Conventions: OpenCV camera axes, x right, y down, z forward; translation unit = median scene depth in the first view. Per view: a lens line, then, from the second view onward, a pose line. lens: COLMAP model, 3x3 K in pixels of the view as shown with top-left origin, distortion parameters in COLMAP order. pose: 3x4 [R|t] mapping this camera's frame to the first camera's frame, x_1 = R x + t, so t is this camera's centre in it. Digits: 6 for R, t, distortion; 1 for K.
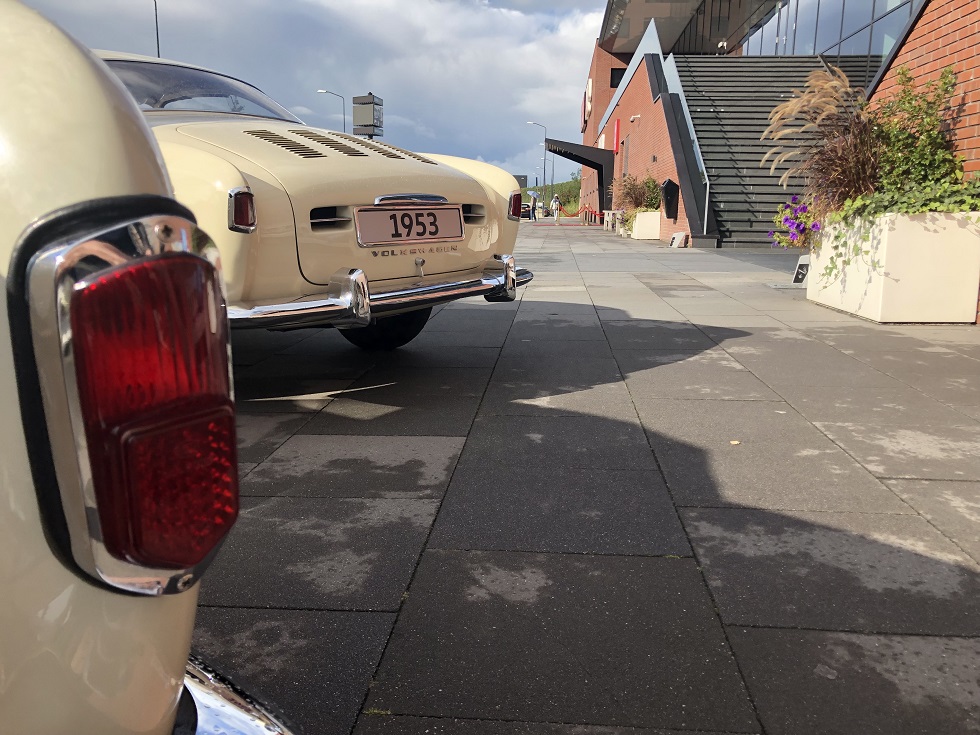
lens RADIAL K [[805.2, 0, 489.2], [0, 805.2, 368.8], [0, 0, 1]] dist [0.065036, -0.002640]
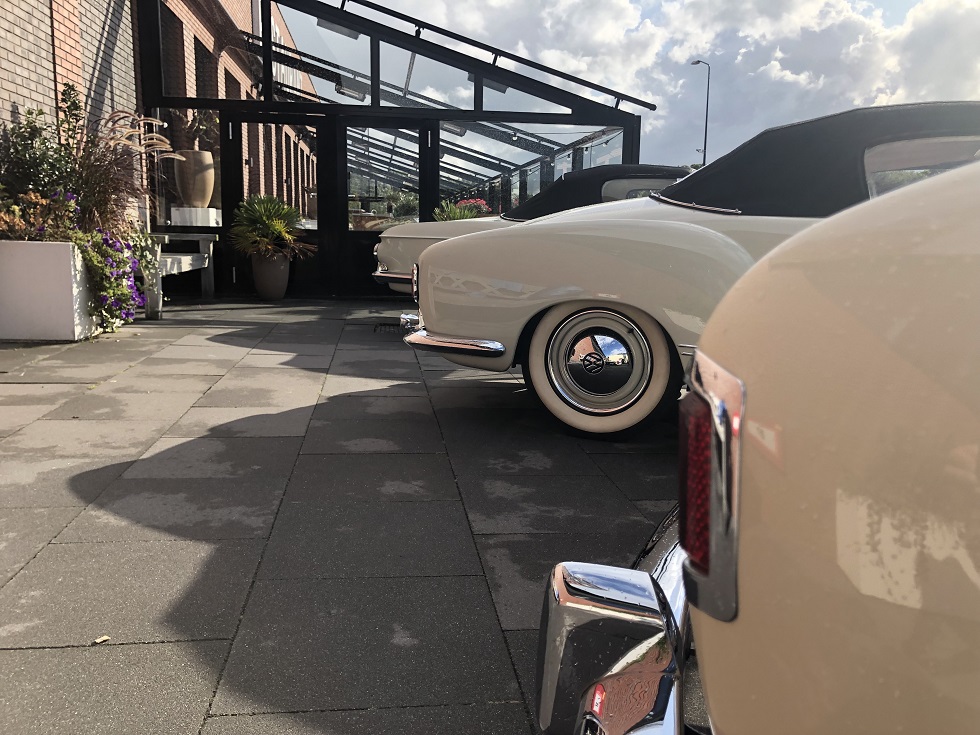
lens RADIAL K [[805.2, 0, 488.1], [0, 805.2, 364.9], [0, 0, 1]] dist [0.065036, -0.002640]
pose [[-0.976212, 0.001966, -0.216810, 0.183350], [-0.075568, 0.934174, 0.348724, -0.503796], [0.203224, 0.356812, -0.911803, 2.116577]]
